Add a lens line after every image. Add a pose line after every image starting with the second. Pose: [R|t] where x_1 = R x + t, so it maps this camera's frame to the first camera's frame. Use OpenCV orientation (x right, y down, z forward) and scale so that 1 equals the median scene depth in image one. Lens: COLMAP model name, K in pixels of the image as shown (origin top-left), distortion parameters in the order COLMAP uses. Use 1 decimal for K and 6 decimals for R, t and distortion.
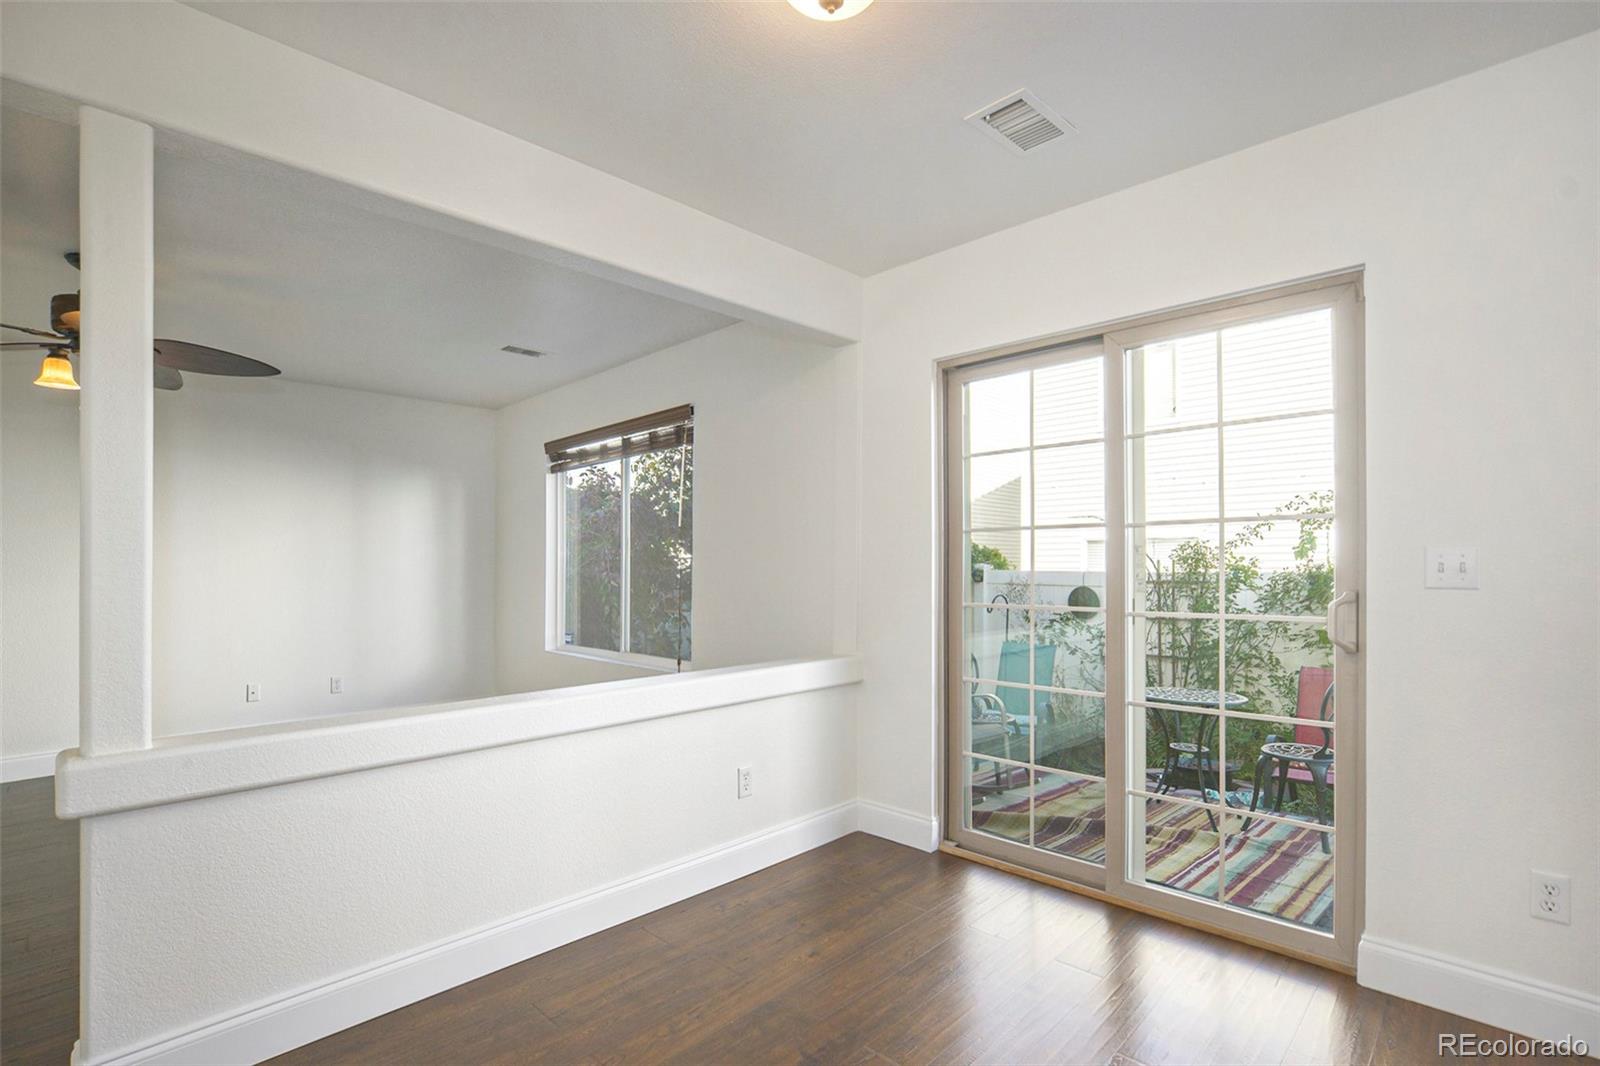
lens RADIAL K [[762.5, 0, 800.0], [0, 762.5, 533.0], [0, 0, 1]] dist [-0.028390, 0.000206]
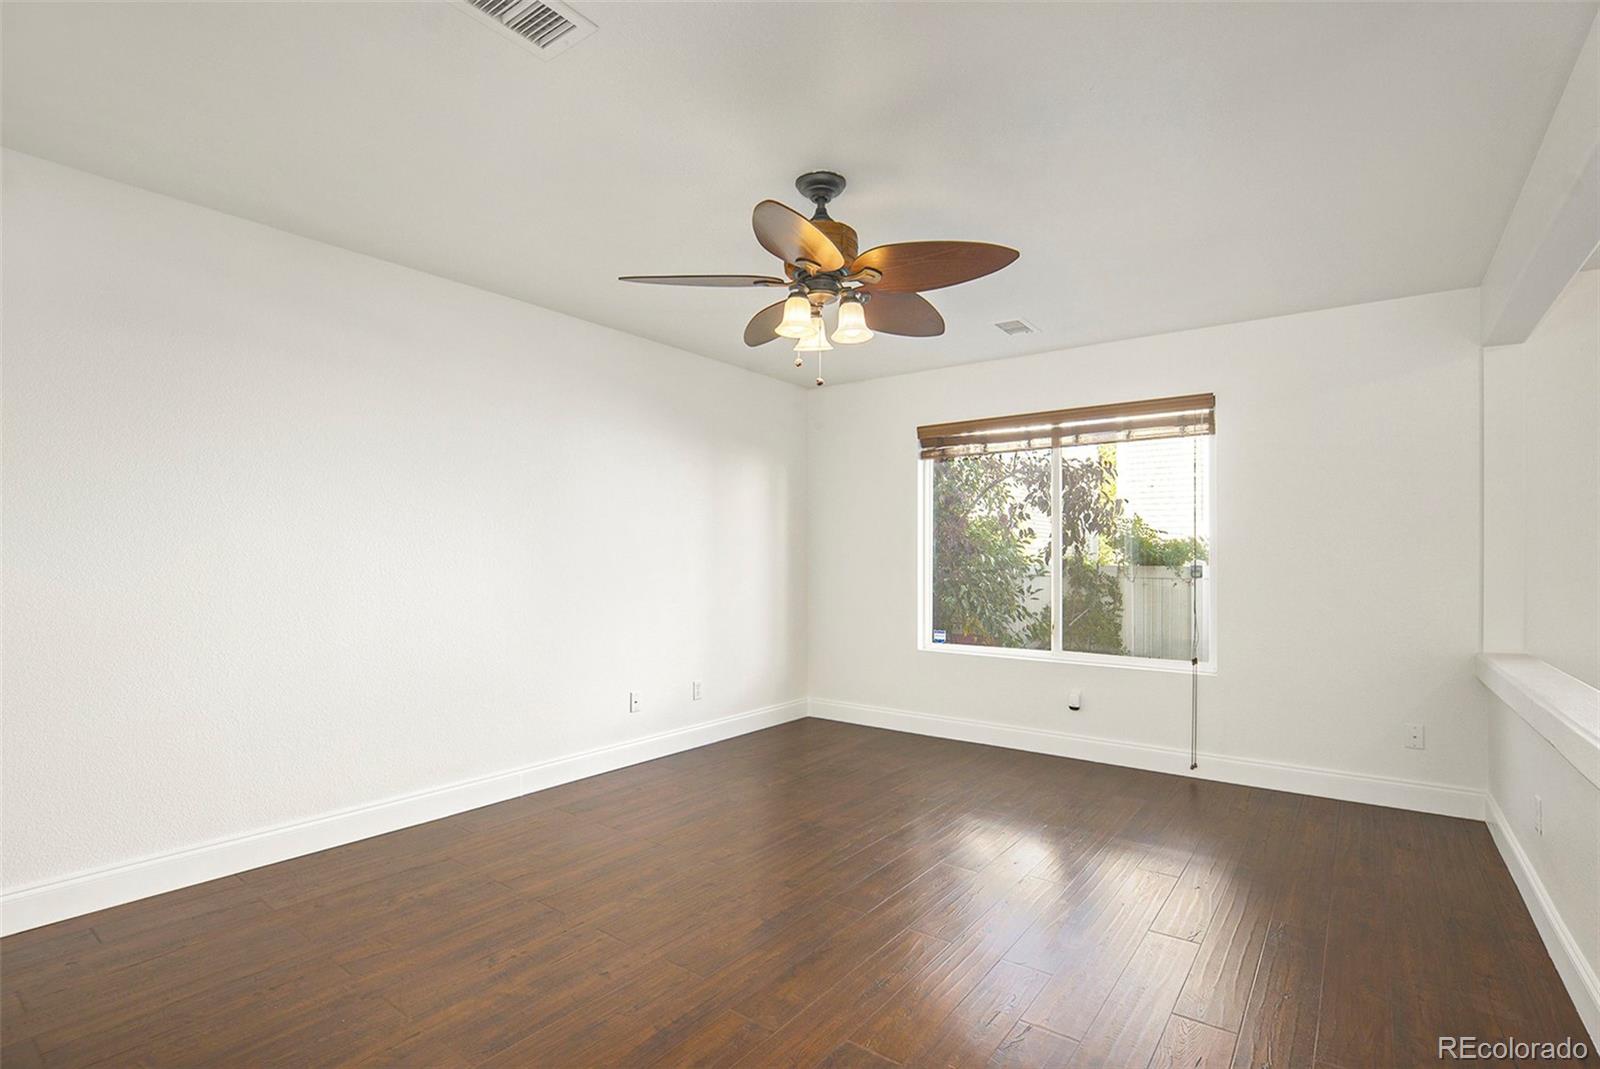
lens RADIAL K [[772.4, 0, 769.8], [0, 772.4, 550.5], [0, 0, 1]] dist [-0.043941, -0.000732]
pose [[0.992459, 0.011028, 0.122084, -0.629944], [-0.015110, 0.999355, 0.032566, 0.004468], [-0.121646, -0.034165, 0.991985, 0.090650]]
